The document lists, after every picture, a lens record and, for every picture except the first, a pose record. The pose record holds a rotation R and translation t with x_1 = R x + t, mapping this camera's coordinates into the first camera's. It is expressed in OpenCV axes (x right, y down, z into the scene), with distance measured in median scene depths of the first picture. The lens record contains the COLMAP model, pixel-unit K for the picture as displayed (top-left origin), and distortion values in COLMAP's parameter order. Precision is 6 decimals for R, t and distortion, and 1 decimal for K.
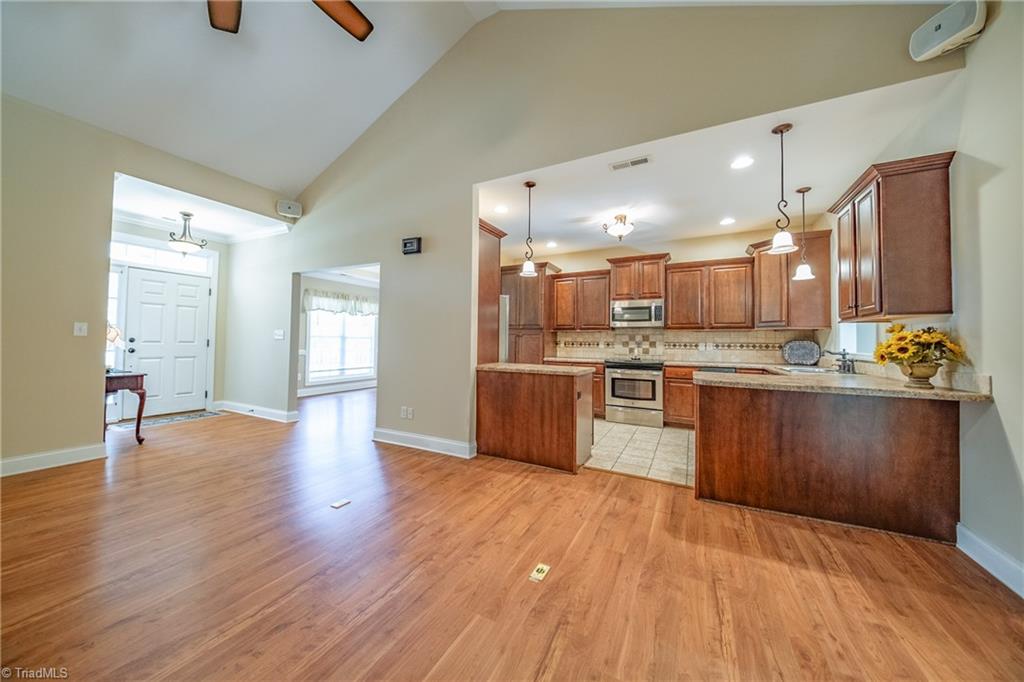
lens RADIAL K [[348.6, 0, 514.6], [0, 348.6, 337.2], [0, 0, 1]] dist [0.006824, -0.005312]
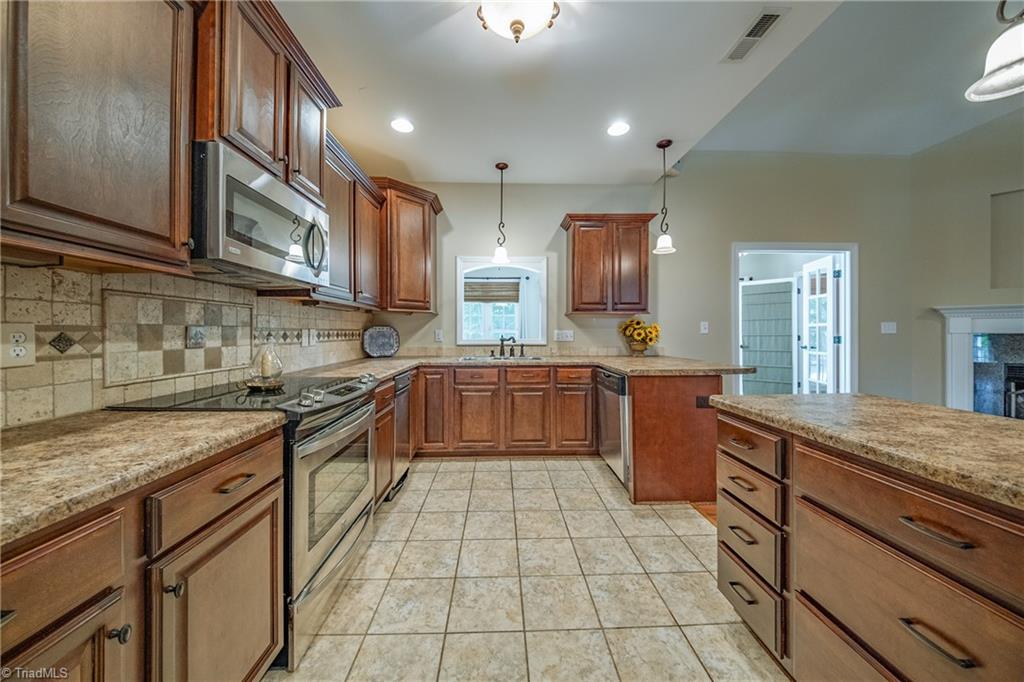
lens RADIAL K [[348.6, 0, 508.6], [0, 348.6, 333.5], [0, 0, 1]] dist [0.006824, -0.005312]
pose [[-0.482174, -0.004515, 0.876064, -0.002320], [-0.011254, 0.999936, -0.001040, 0.026579], [-0.876003, -0.010361, -0.482194, 1.547396]]
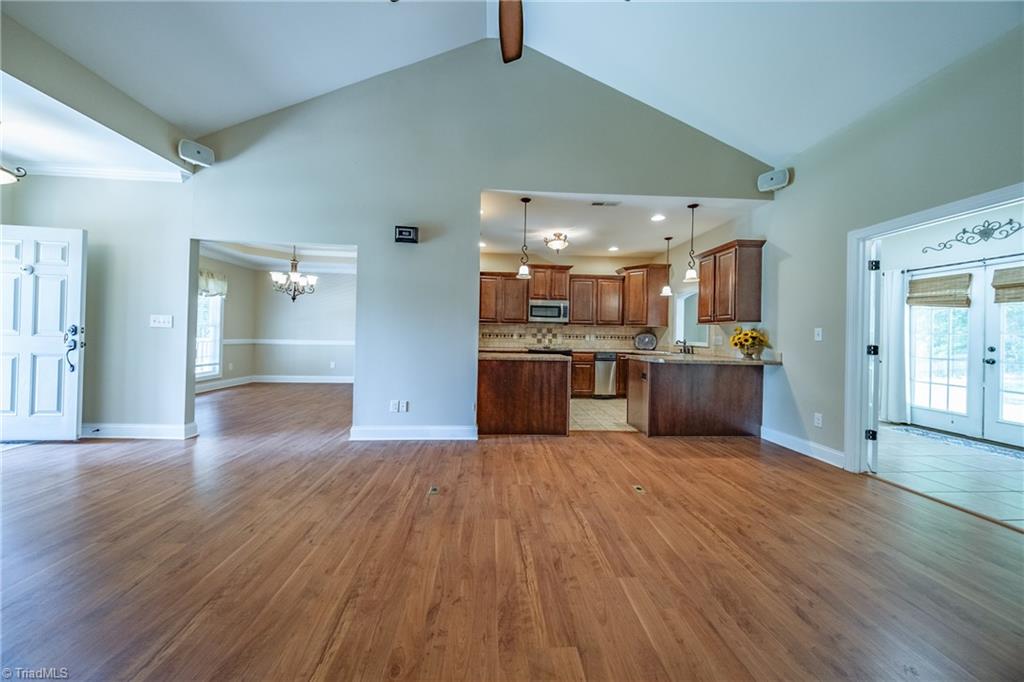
lens RADIAL K [[348.6, 0, 511.6], [0, 348.6, 332.4], [0, 0, 1]] dist [0.006824, -0.005312]
pose [[0.857877, 0.009675, 0.513764, -0.634443], [-0.016725, 0.999819, 0.009098, -0.001693], [-0.513583, -0.016398, 0.857884, 0.006928]]
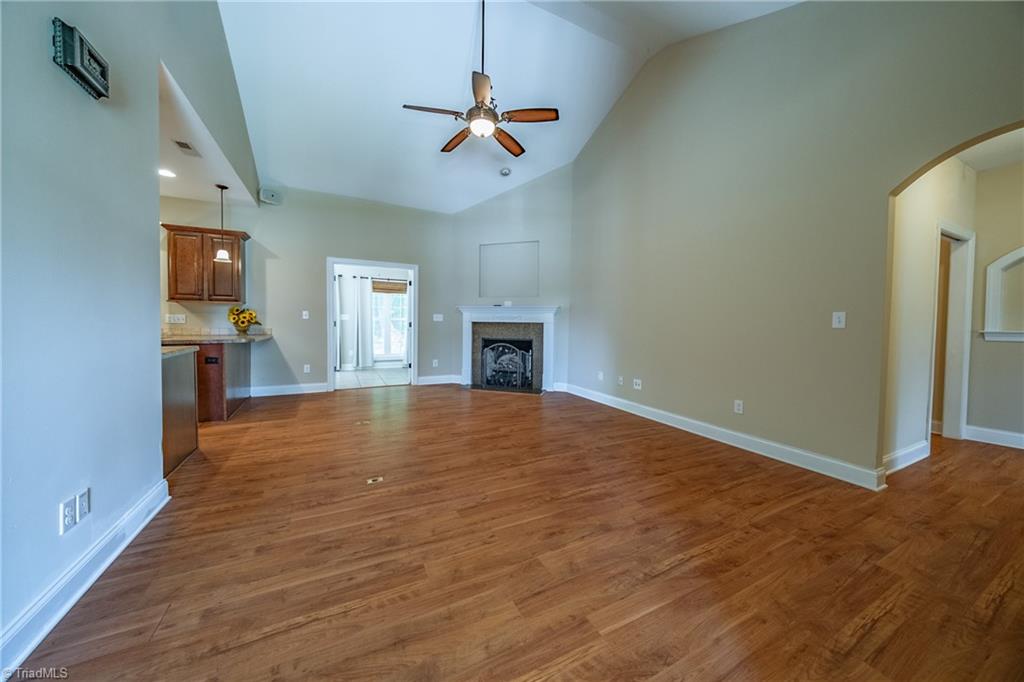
lens RADIAL K [[348.6, 0, 512.0], [0, 348.6, 338.1], [0, 0, 1]] dist [0.006824, -0.005312]
pose [[-0.813339, -0.047086, 0.579881, -1.051605], [-0.026160, 0.998671, 0.044400, 0.009290], [-0.581201, 0.020943, -0.813490, 1.205060]]
